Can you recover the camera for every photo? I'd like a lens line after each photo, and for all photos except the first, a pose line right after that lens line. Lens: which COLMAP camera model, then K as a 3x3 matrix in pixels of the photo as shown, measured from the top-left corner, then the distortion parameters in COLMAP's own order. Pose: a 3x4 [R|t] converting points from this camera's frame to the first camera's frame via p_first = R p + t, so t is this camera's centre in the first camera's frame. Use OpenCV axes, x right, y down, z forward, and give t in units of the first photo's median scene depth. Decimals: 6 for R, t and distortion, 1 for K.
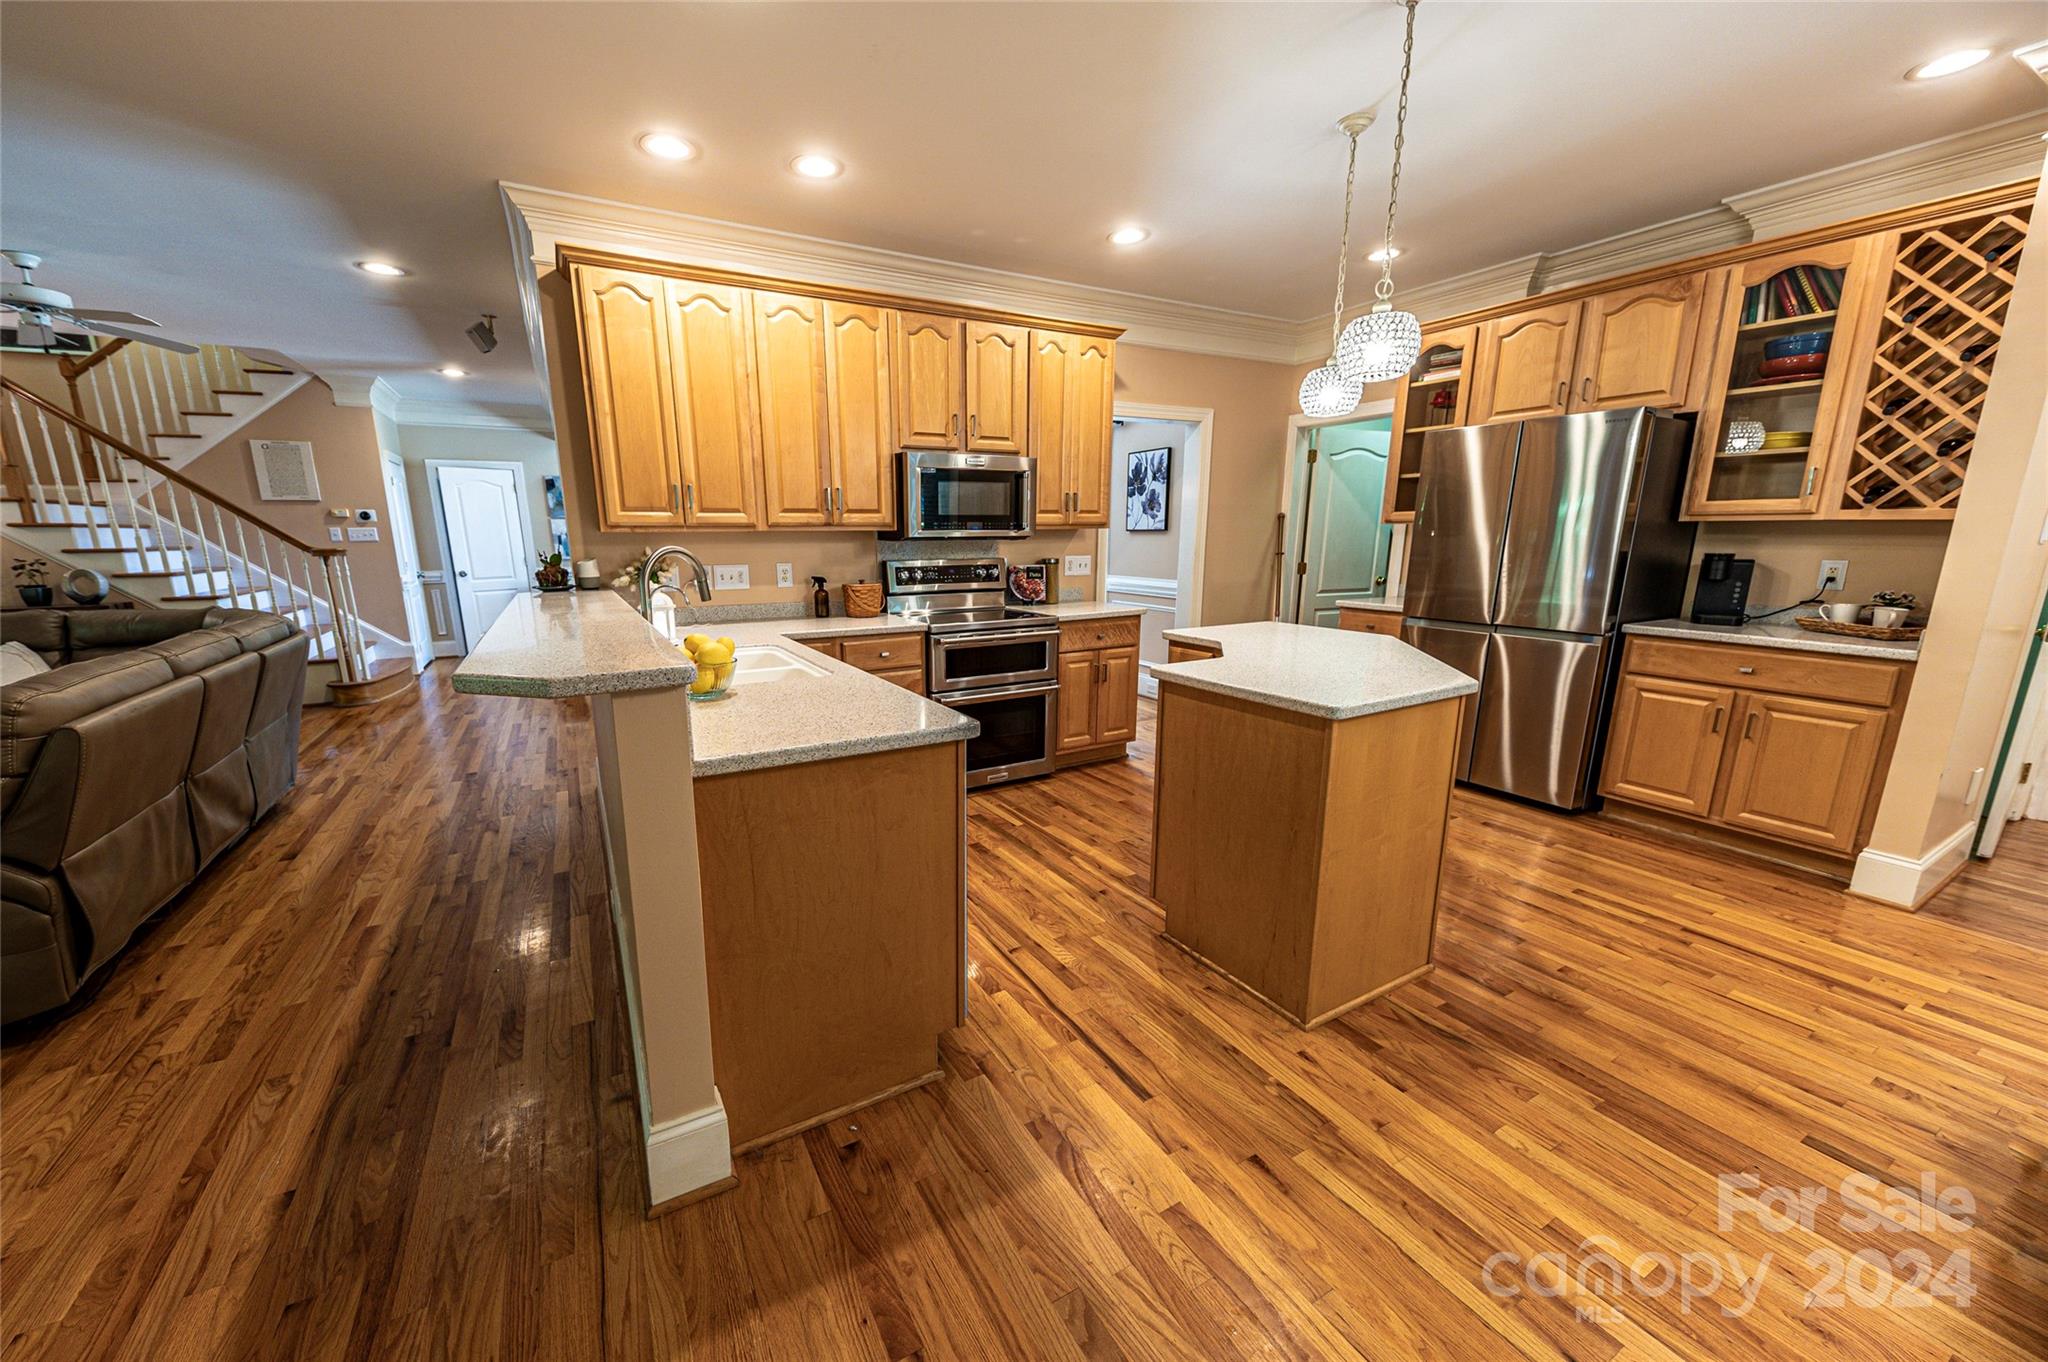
lens RADIAL K [[746.8, 0, 975.3], [0, 746.8, 690.6], [0, 0, 1]] dist [0.006443, -0.000600]
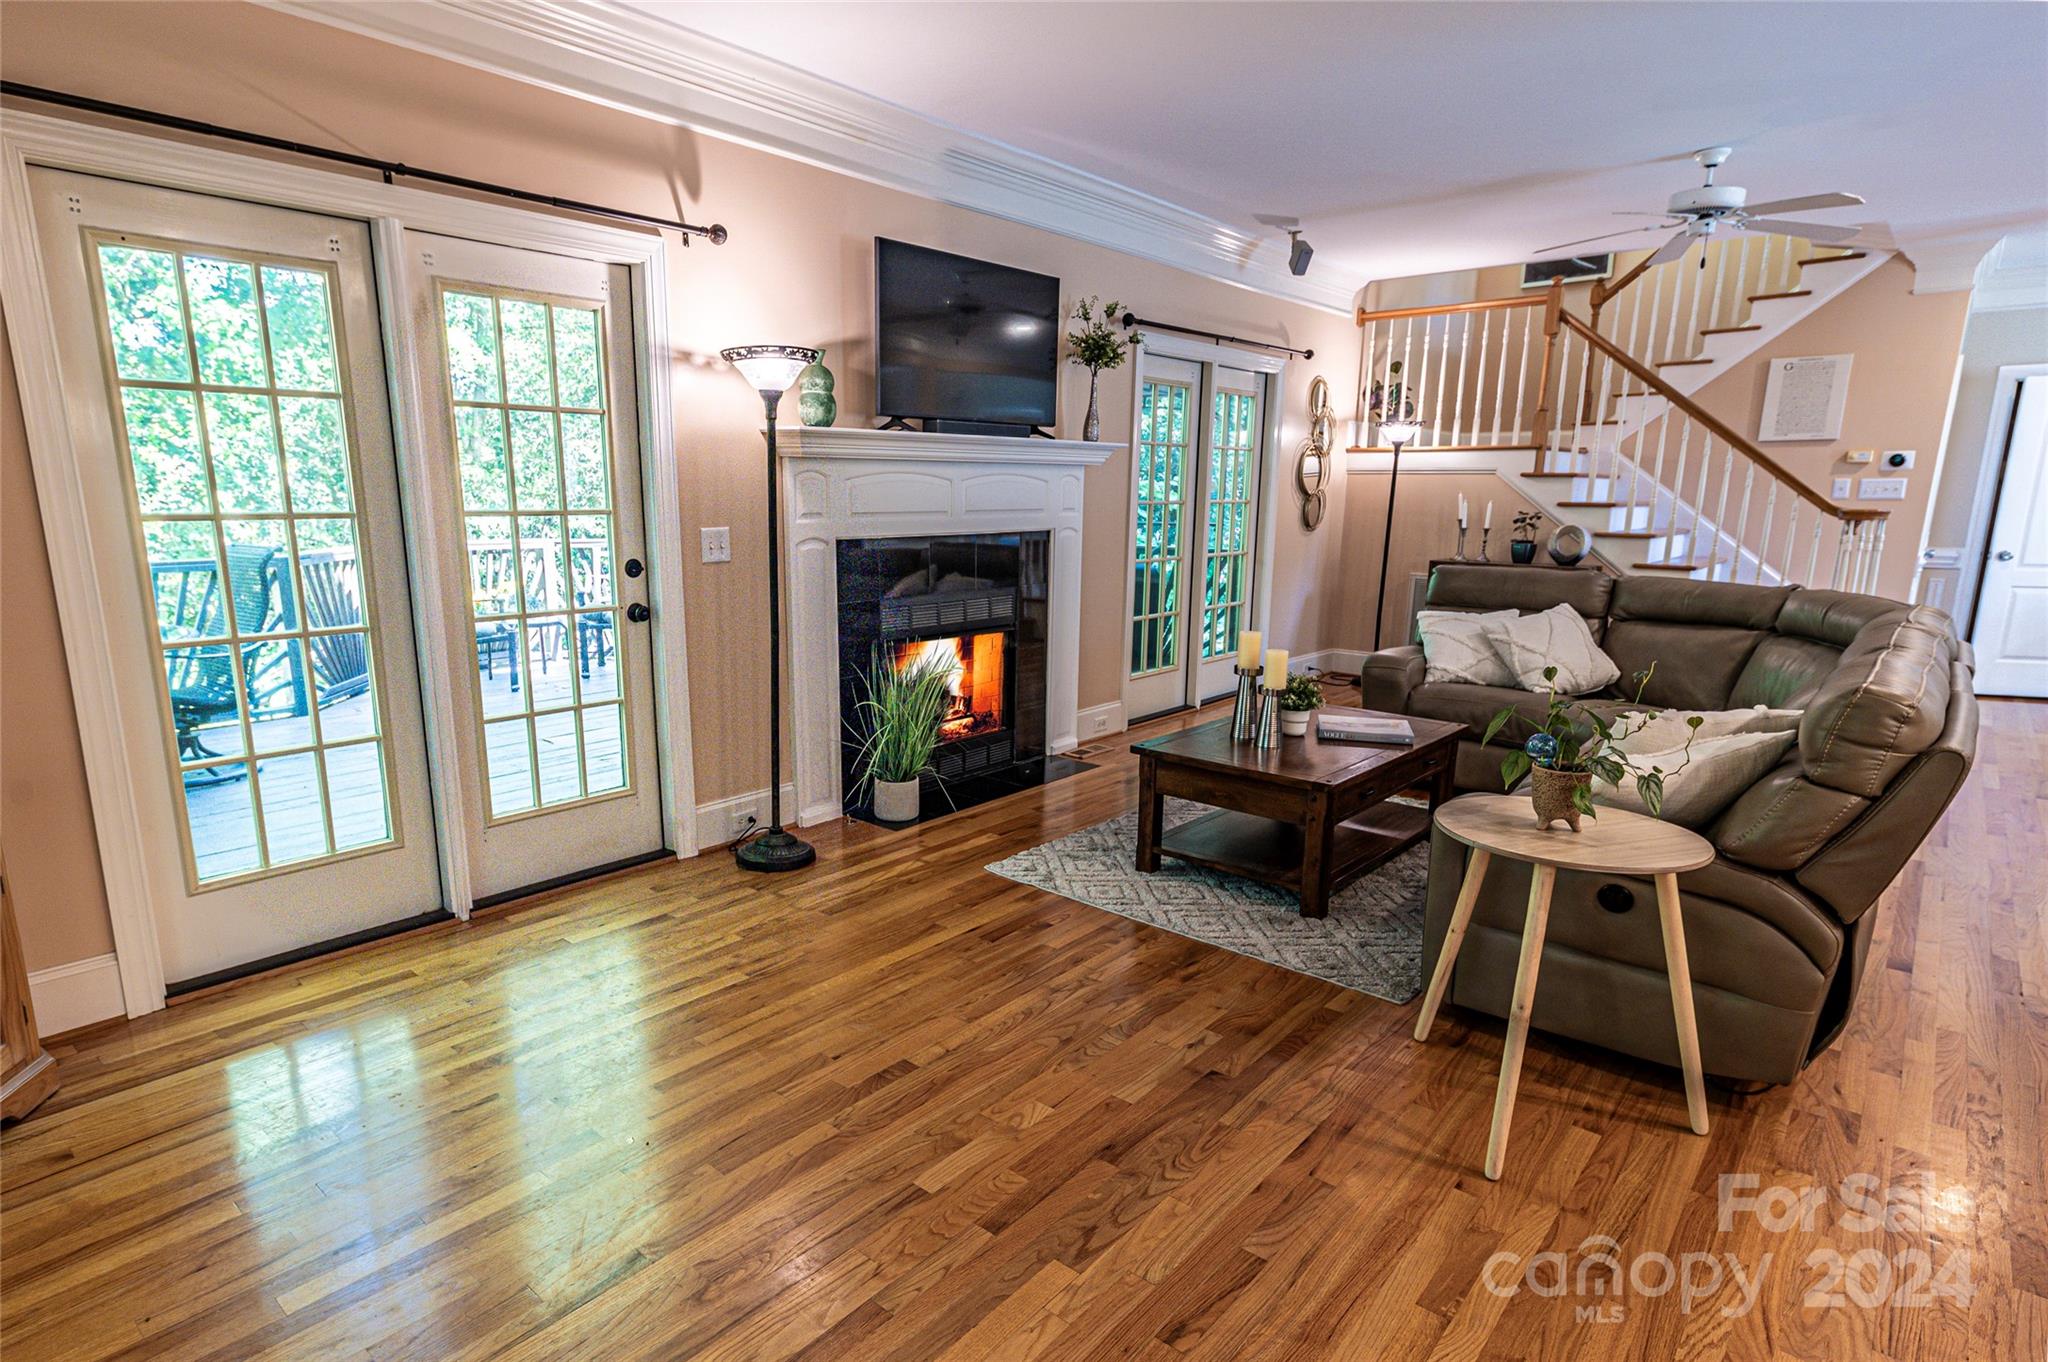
lens RADIAL K [[1103.0, 0, 973.3], [0, 1103.0, 736.9], [0, 0, 1]] dist [0.001405, 0.001194]
pose [[0.336718, 0.216876, -0.916289, -0.269499], [-0.202904, 0.966964, 0.154308, 0.031283], [0.919484, 0.133960, 0.369600, -0.130650]]
